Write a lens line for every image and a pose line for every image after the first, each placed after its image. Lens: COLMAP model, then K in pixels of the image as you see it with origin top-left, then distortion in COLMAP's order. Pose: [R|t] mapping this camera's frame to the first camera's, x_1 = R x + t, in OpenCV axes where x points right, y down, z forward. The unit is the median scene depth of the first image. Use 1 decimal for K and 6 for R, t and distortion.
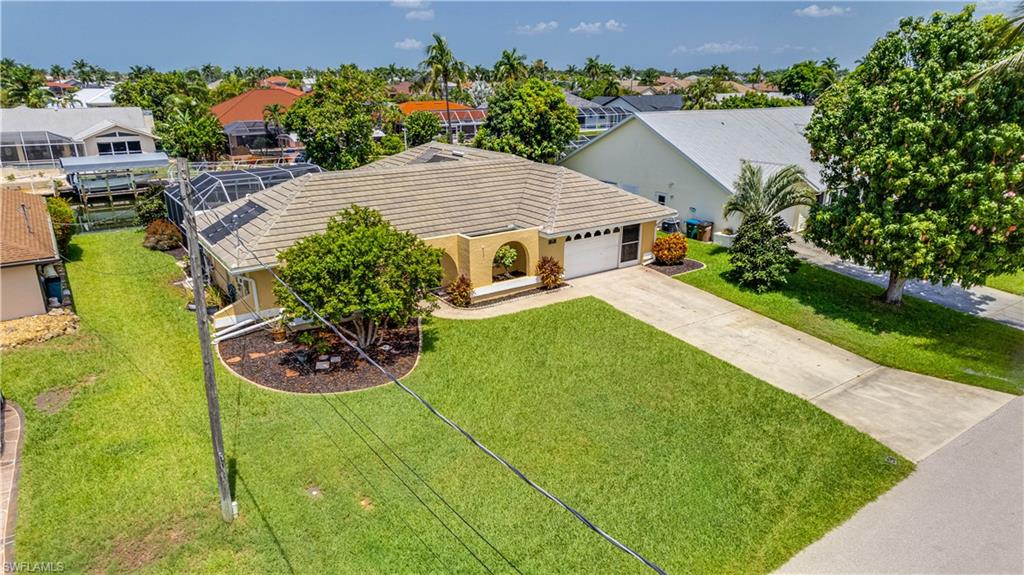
lens RADIAL K [[661.2, 0, 512.3], [0, 661.2, 286.6], [0, 0, 1]] dist [-0.006563, 0.011766]
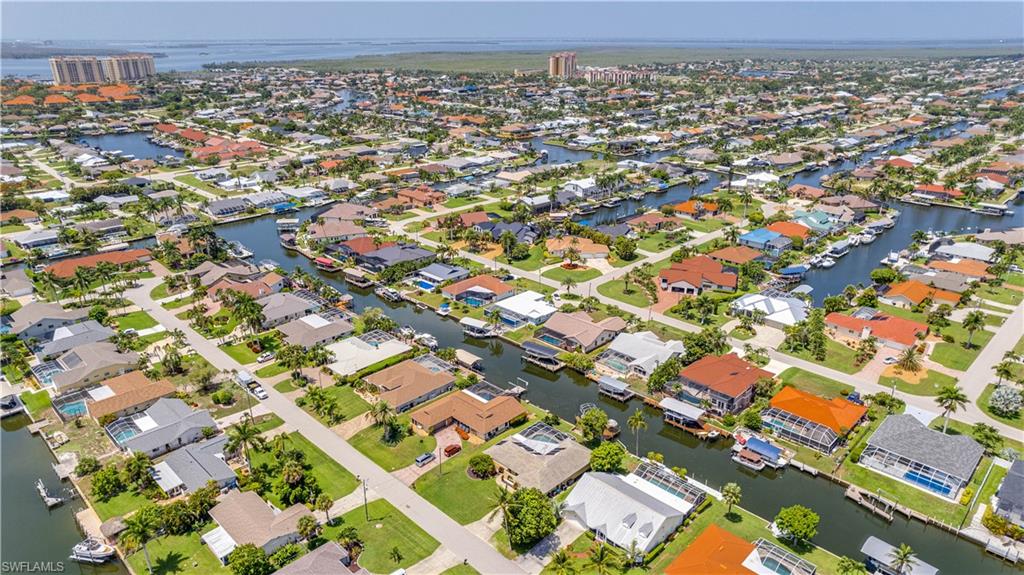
lens RADIAL K [[661.2, 0, 510.9], [0, 661.2, 291.3], [0, 0, 1]] dist [-0.006563, 0.011766]
pose [[0.191998, 0.357547, -0.913946, 4.352569], [-0.304453, 0.907026, 0.290882, -2.982913], [0.932976, 0.222405, 0.283004, -0.855660]]
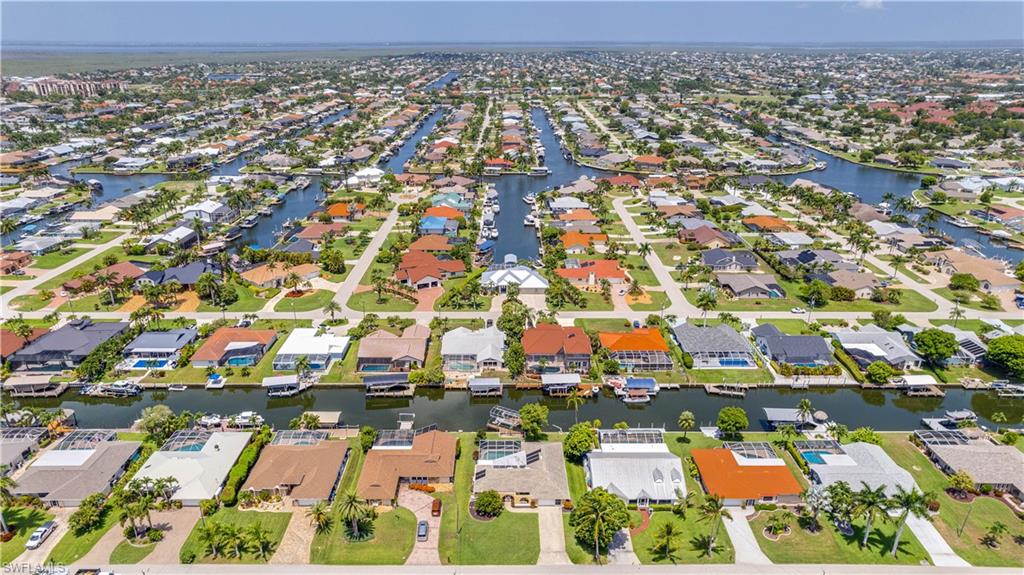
lens RADIAL K [[661.2, 0, 505.5], [0, 661.2, 285.3], [0, 0, 1]] dist [-0.006563, 0.011766]
pose [[0.819154, 0.199284, -0.537841, 2.295213], [-0.172506, 0.979885, 0.100338, -2.157871], [0.547018, 0.010588, 0.837054, -3.347446]]
